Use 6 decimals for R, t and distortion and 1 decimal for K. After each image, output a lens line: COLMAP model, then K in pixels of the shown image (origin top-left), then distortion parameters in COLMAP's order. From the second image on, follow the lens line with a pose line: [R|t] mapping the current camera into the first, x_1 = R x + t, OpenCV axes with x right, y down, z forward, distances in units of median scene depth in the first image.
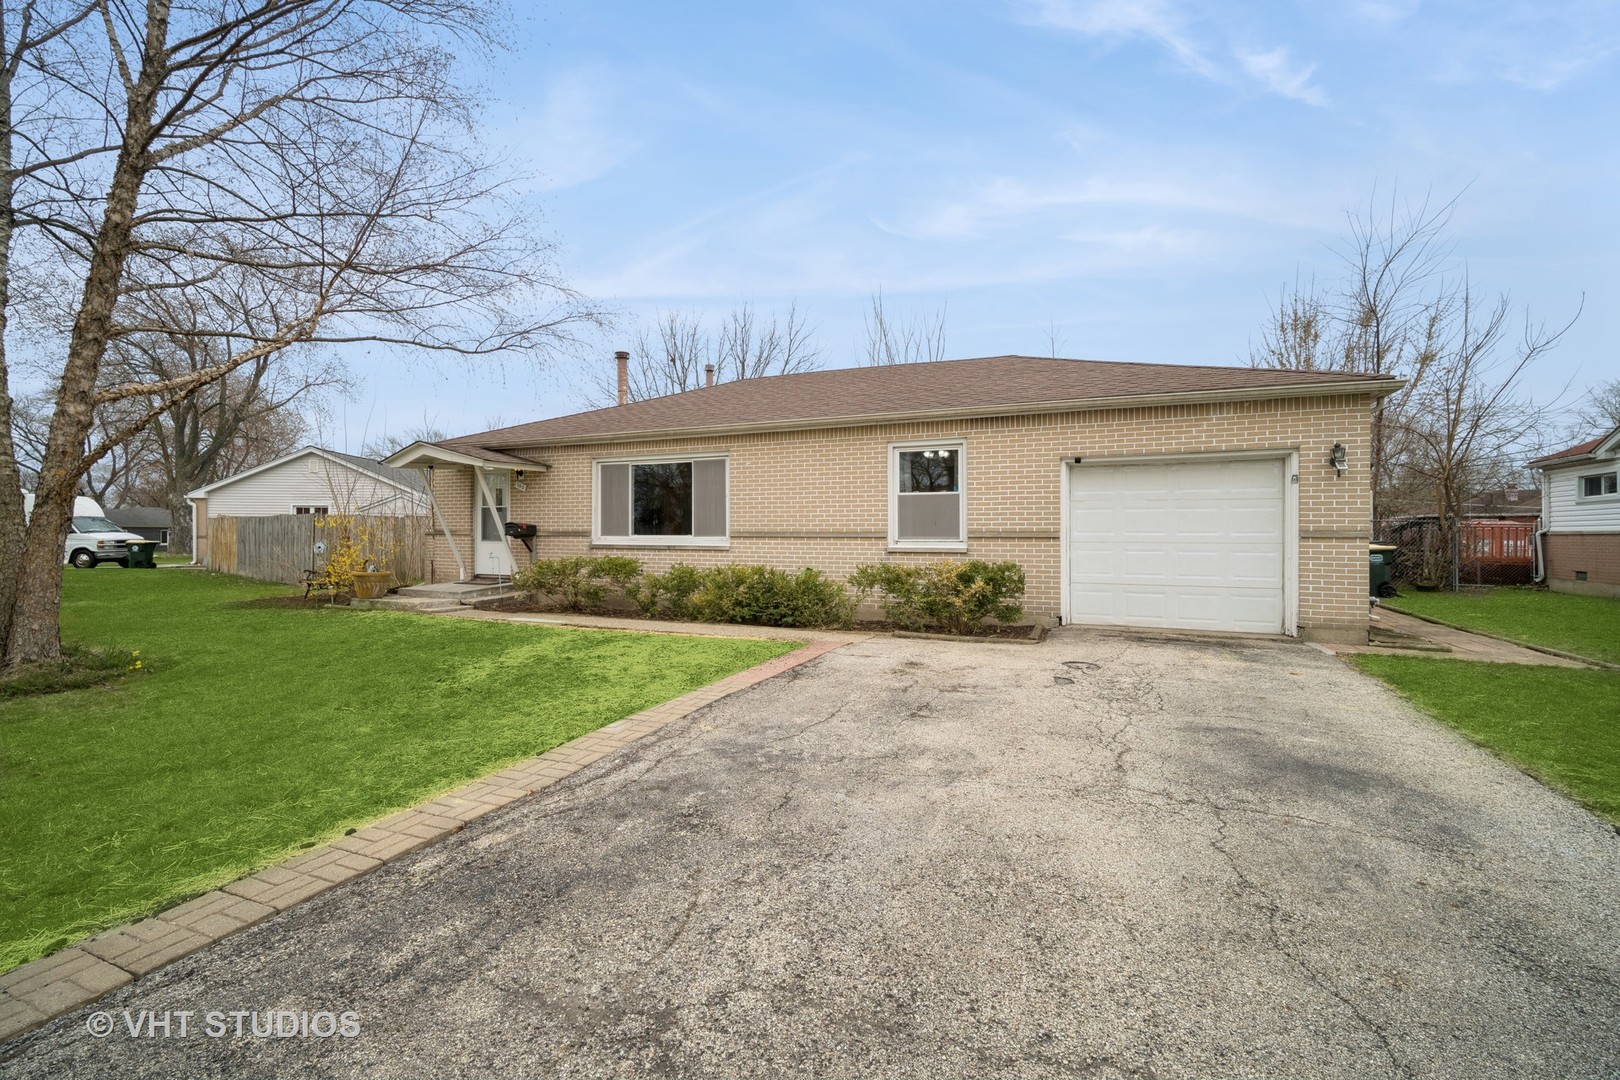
lens RADIAL K [[712.5, 0, 809.0], [0, 712.5, 533.5], [0, 0, 1]] dist [0.001316, 0.000294]
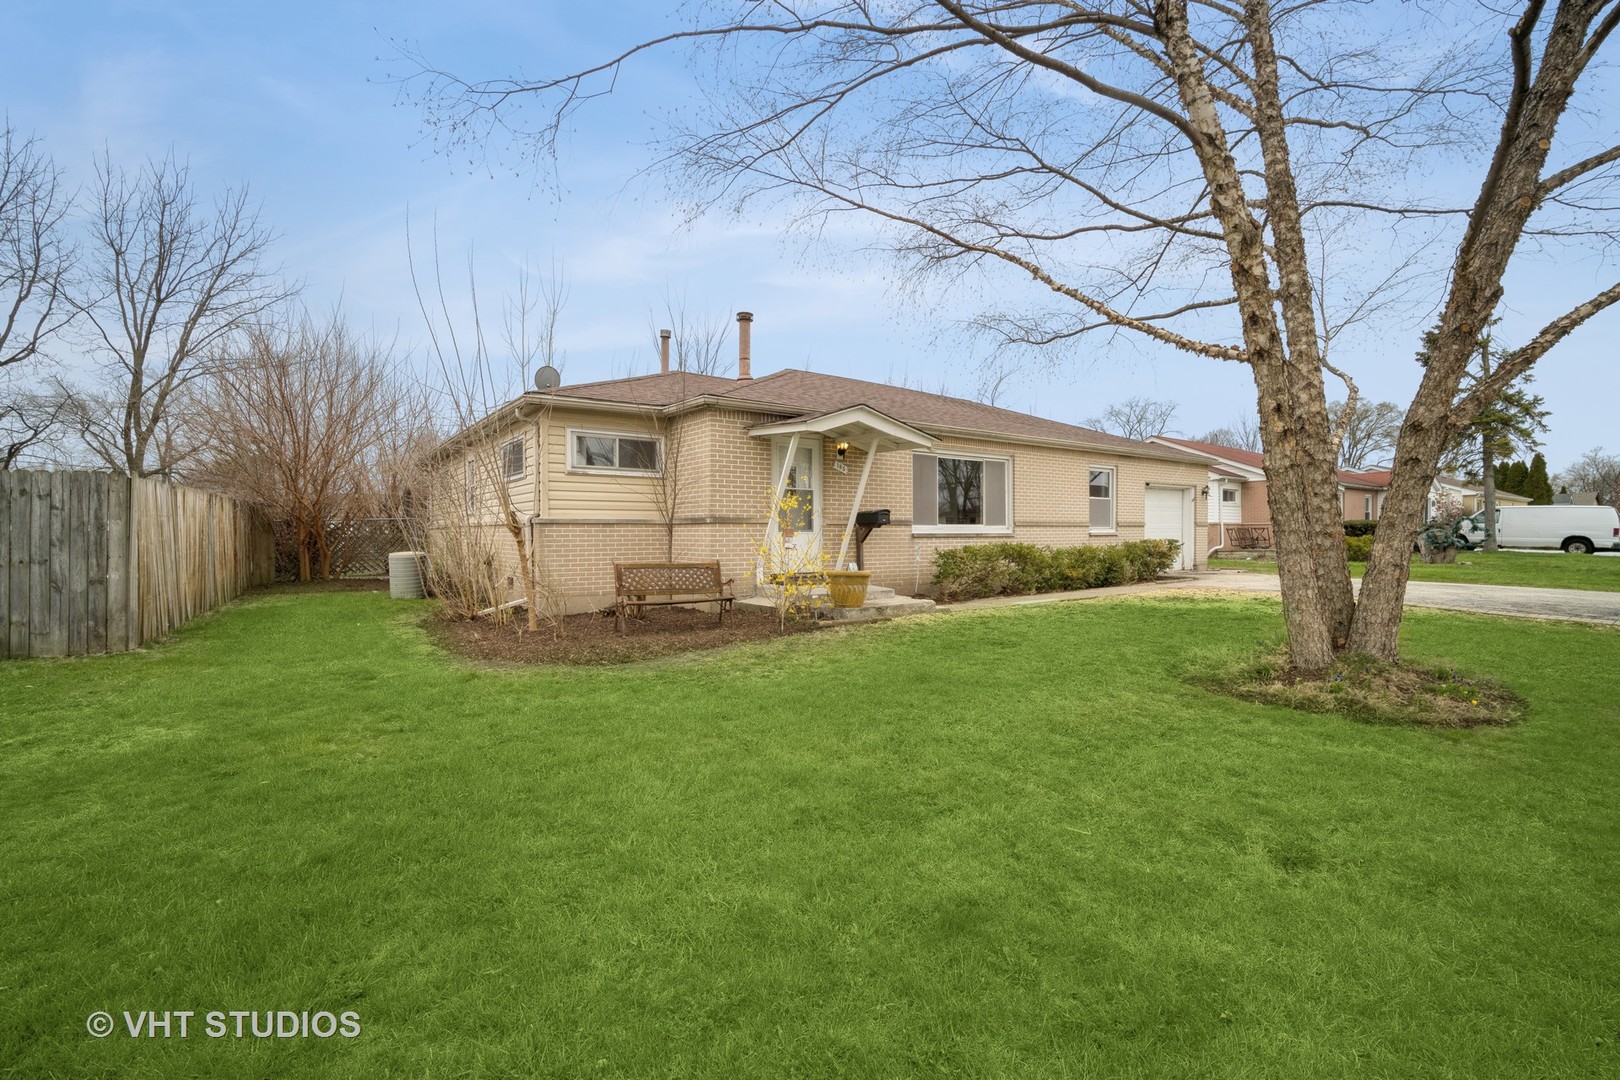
lens RADIAL K [[712.5, 0, 809.4], [0, 712.5, 535.8], [0, 0, 1]] dist [0.001316, 0.000294]
pose [[0.485575, -0.009310, 0.874145, -1.336703], [-0.000447, 0.999941, 0.010898, 0.008805], [-0.874195, -0.005682, 0.485542, 0.695512]]
